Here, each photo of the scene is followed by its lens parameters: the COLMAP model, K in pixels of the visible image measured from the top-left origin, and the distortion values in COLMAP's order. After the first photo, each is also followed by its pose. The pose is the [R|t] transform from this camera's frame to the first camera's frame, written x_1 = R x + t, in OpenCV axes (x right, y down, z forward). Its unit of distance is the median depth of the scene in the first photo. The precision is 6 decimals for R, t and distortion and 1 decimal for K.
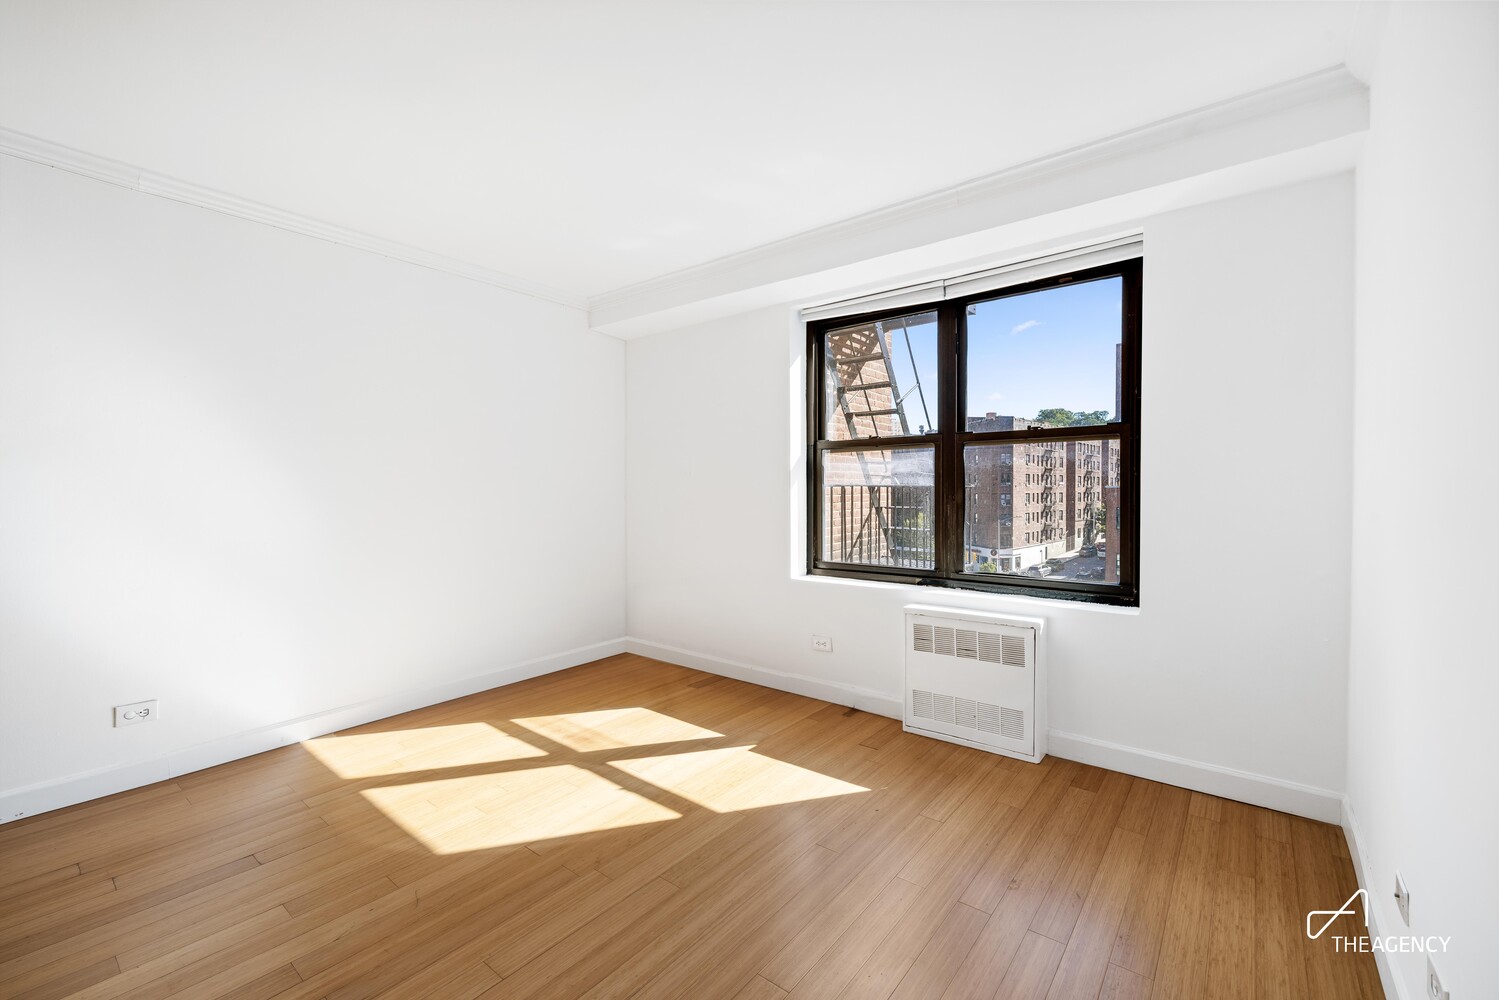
lens RADIAL K [[637.0, 0, 746.3], [0, 637.0, 508.6], [0, 0, 1]] dist [0.000775, 0.000414]
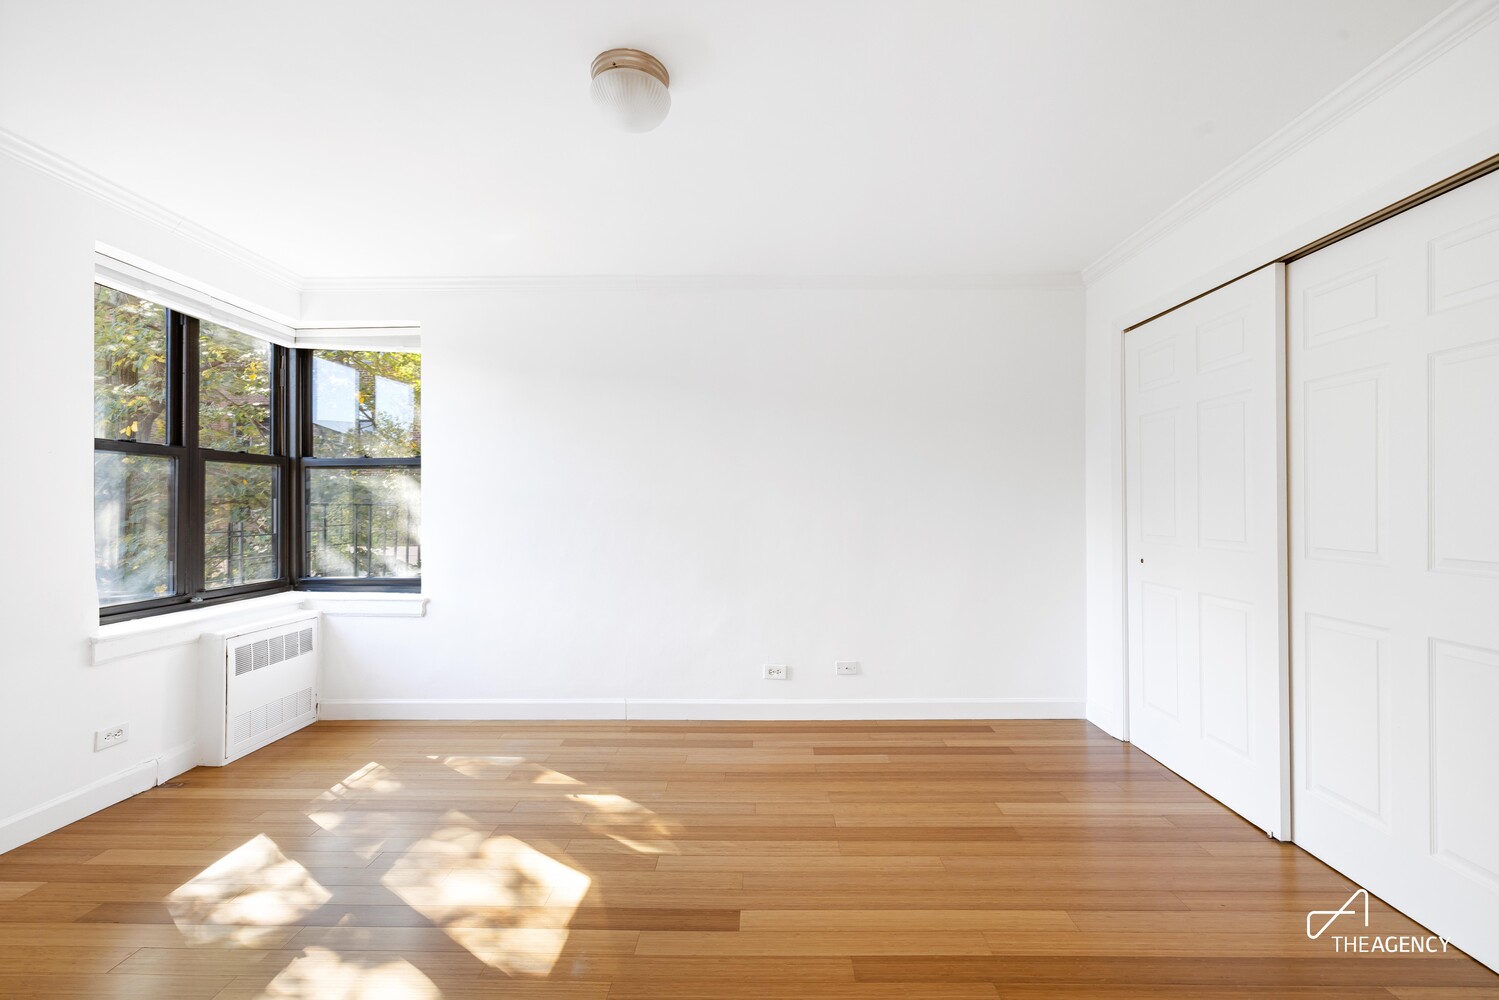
lens RADIAL K [[637.0, 0, 746.3], [0, 637.0, 508.6], [0, 0, 1]] dist [0.000775, 0.000414]
pose [[-0.605660, -0.000438, 0.795724, -1.026630], [-0.000593, 1.000000, 0.000099, -0.029568], [-0.795723, -0.000412, -0.605660, 1.036690]]
